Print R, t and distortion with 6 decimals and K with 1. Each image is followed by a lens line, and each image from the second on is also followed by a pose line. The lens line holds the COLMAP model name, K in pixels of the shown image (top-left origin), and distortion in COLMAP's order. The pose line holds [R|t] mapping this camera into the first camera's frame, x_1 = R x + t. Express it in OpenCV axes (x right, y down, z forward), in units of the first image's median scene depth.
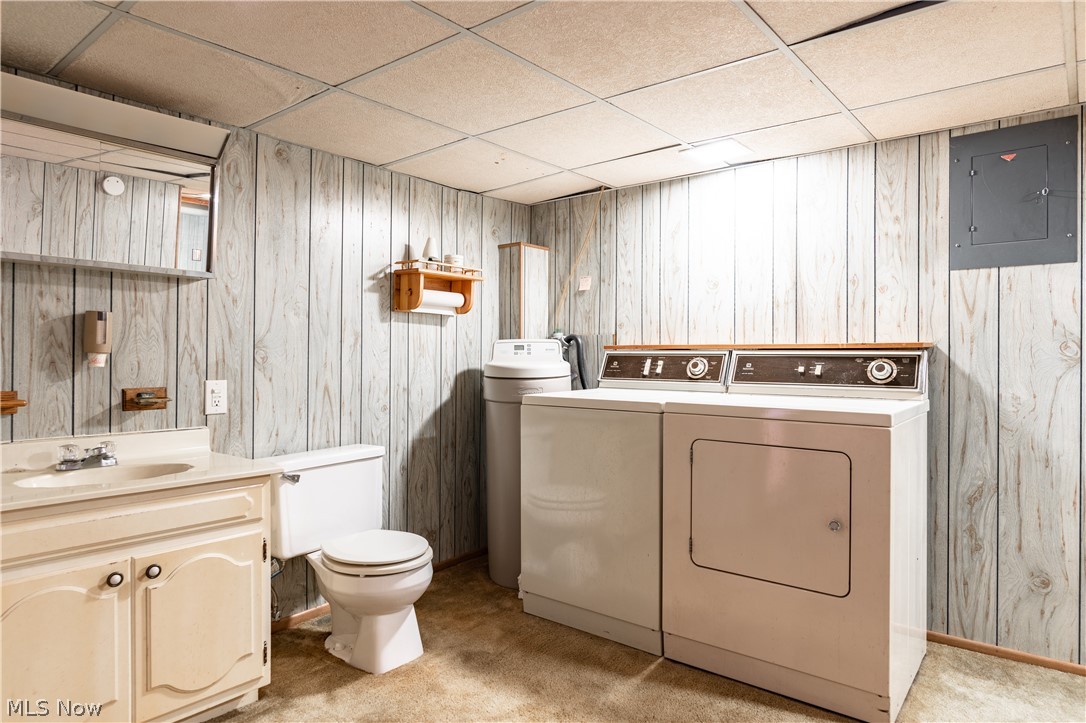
lens RADIAL K [[656.2, 0, 541.7], [0, 656.2, 356.7], [0, 0, 1]] dist [-0.017996, -0.000266]
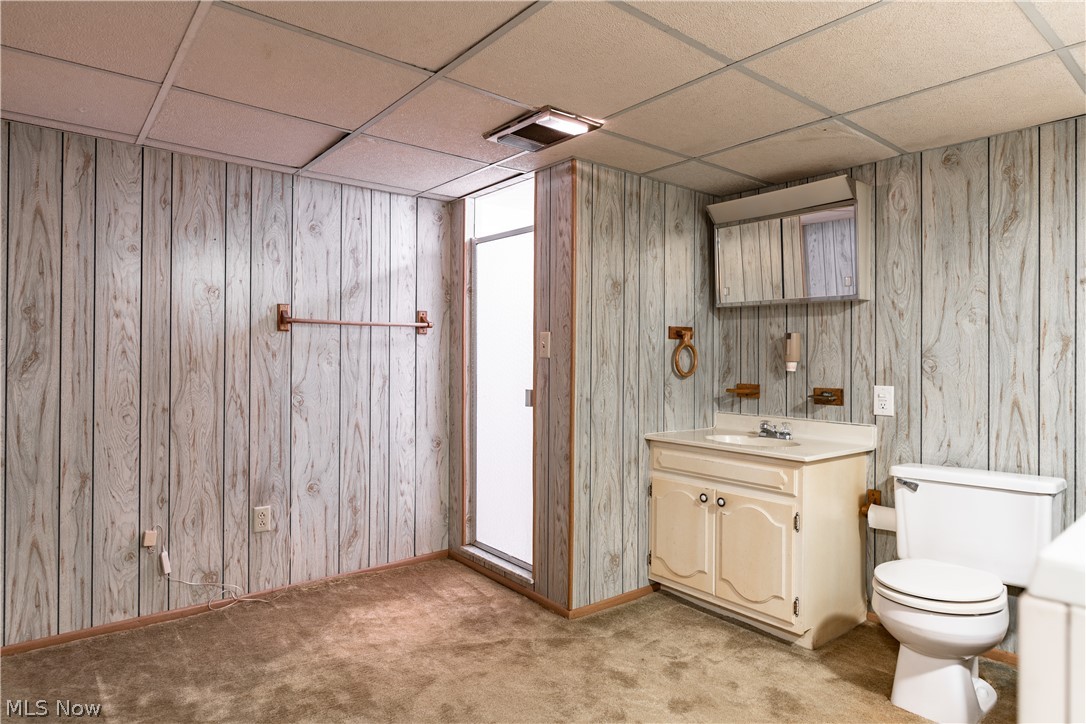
lens RADIAL K [[619.6, 0, 549.2], [0, 619.6, 356.5], [0, 0, 1]] dist [-0.006079, -0.001002]
pose [[-0.190962, -0.005056, -0.981584, 0.683807], [-0.008325, 0.999959, -0.003531, -0.006675], [0.981562, 0.007498, -0.190996, 0.643362]]
